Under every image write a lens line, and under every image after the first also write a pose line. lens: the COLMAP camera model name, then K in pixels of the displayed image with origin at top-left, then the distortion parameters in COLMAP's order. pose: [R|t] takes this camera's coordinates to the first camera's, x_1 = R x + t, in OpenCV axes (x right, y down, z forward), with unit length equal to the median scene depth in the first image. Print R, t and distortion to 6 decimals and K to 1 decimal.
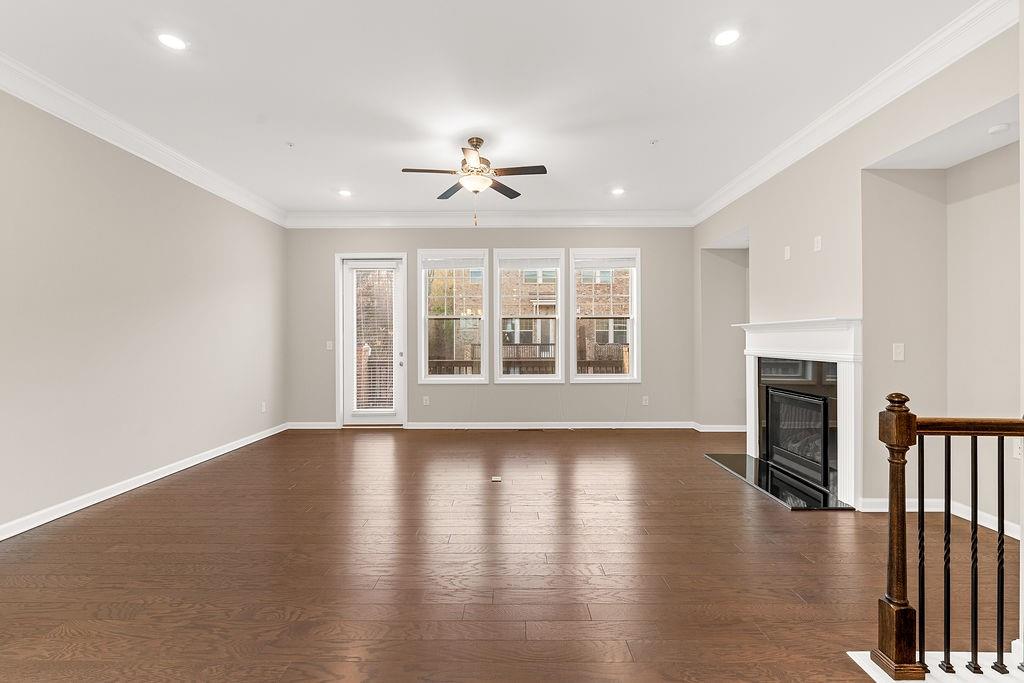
lens RADIAL K [[446.3, 0, 516.4], [0, 446.3, 341.5], [0, 0, 1]] dist [-0.003689, 0.000375]
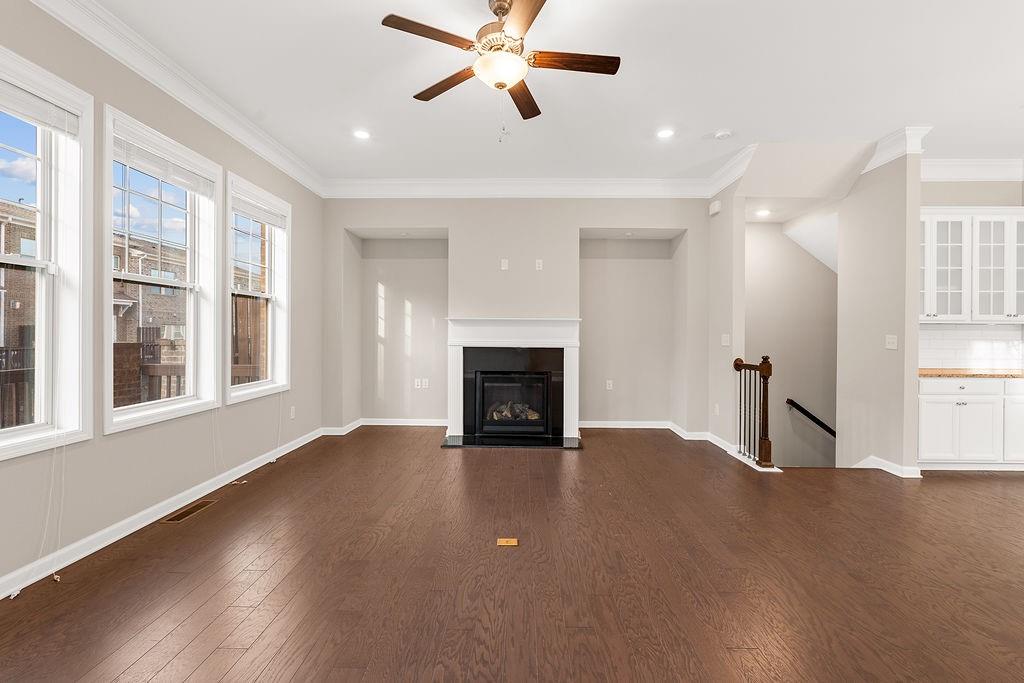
lens RADIAL K [[446.3, 0, 517.3], [0, 446.3, 335.8], [0, 0, 1]] dist [-0.003689, 0.000375]
pose [[0.016786, -0.003548, 0.999853, -0.452239], [-0.004640, 0.999983, 0.003627, -0.000125], [-0.999848, -0.004700, 0.016770, 0.626232]]
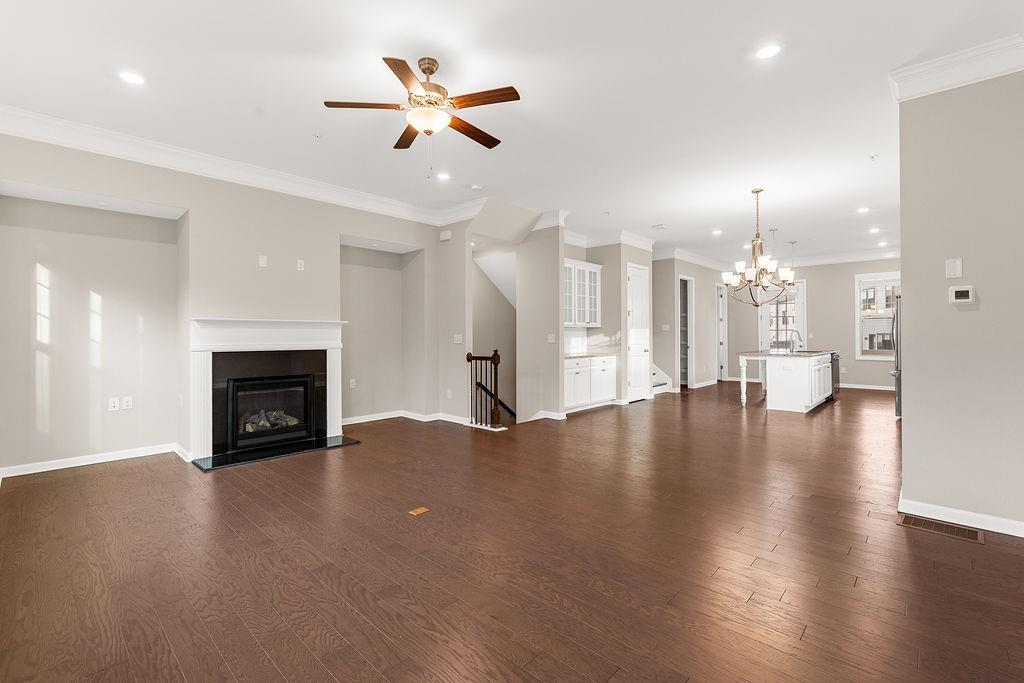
lens RADIAL K [[446.3, 0, 505.5], [0, 446.3, 332.6], [0, 0, 1]] dist [-0.003689, 0.000375]
pose [[-0.720433, 0.007808, 0.693481, -0.449936], [0.006376, 0.999969, -0.004635, -0.000758], [-0.693496, 0.001082, -0.720460, 0.938485]]
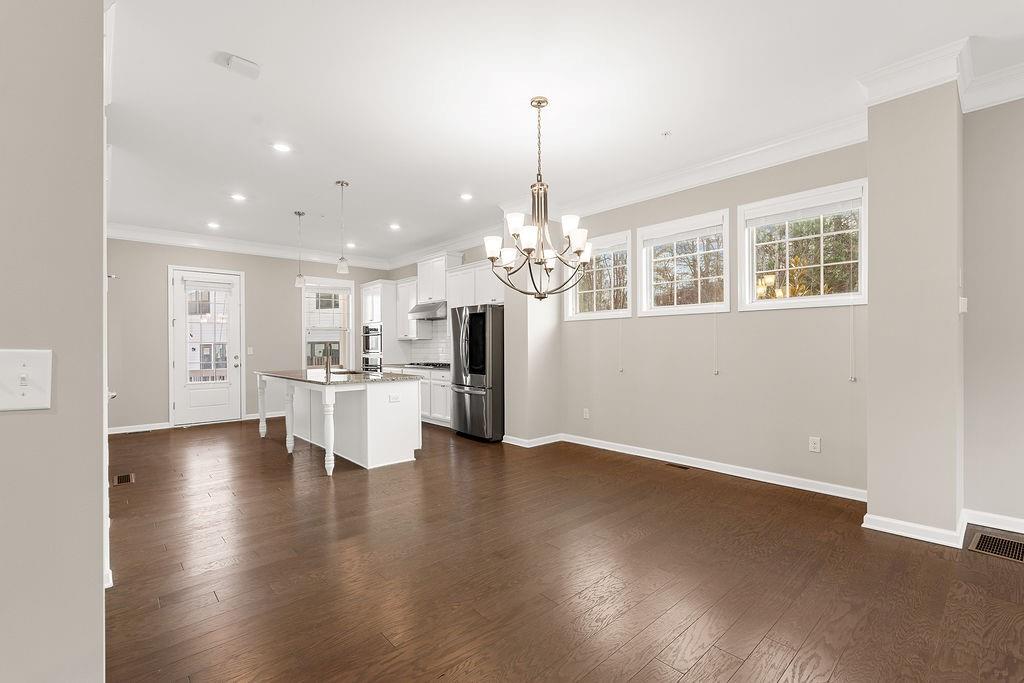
lens RADIAL K [[446.3, 0, 511.4], [0, 446.3, 347.1], [0, 0, 1]] dist [-0.003689, 0.000375]
pose [[-0.739252, 0.006712, -0.673396, 0.191699], [0.005414, 0.999977, 0.004023, -0.000215], [0.673408, -0.000672, -0.739271, 0.302650]]
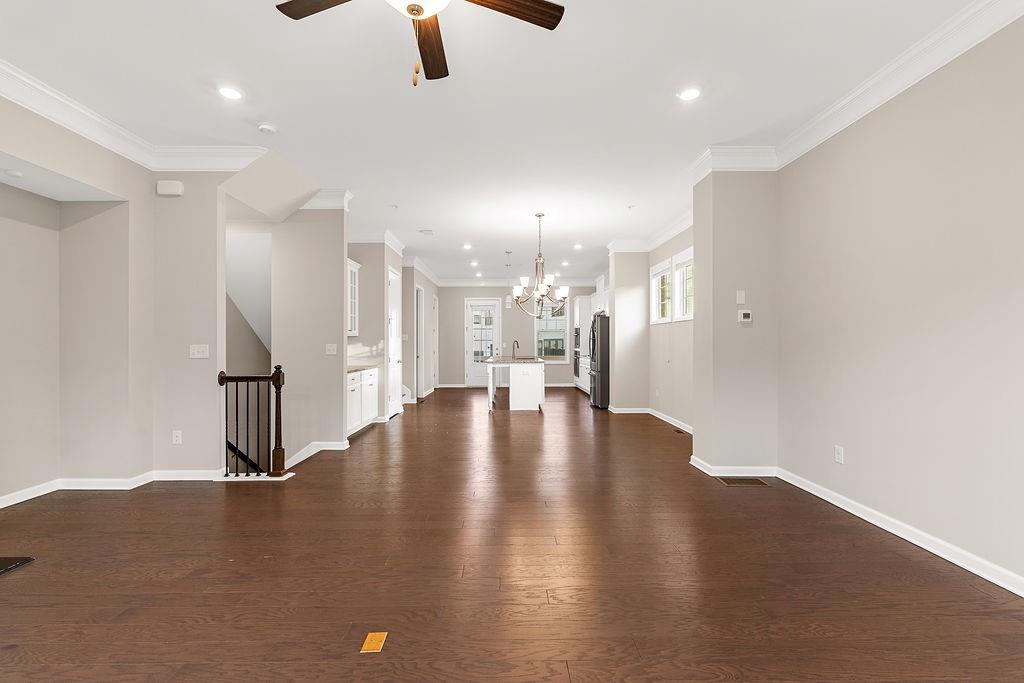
lens RADIAL K [[446.3, 0, 504.7], [0, 446.3, 342.2], [0, 0, 1]] dist [-0.003689, 0.000375]
pose [[-0.999976, 0.006233, 0.003175, -0.115502], [0.006231, 0.999980, -0.000523, -0.001928], [-0.003178, -0.000503, -0.999995, 0.941389]]
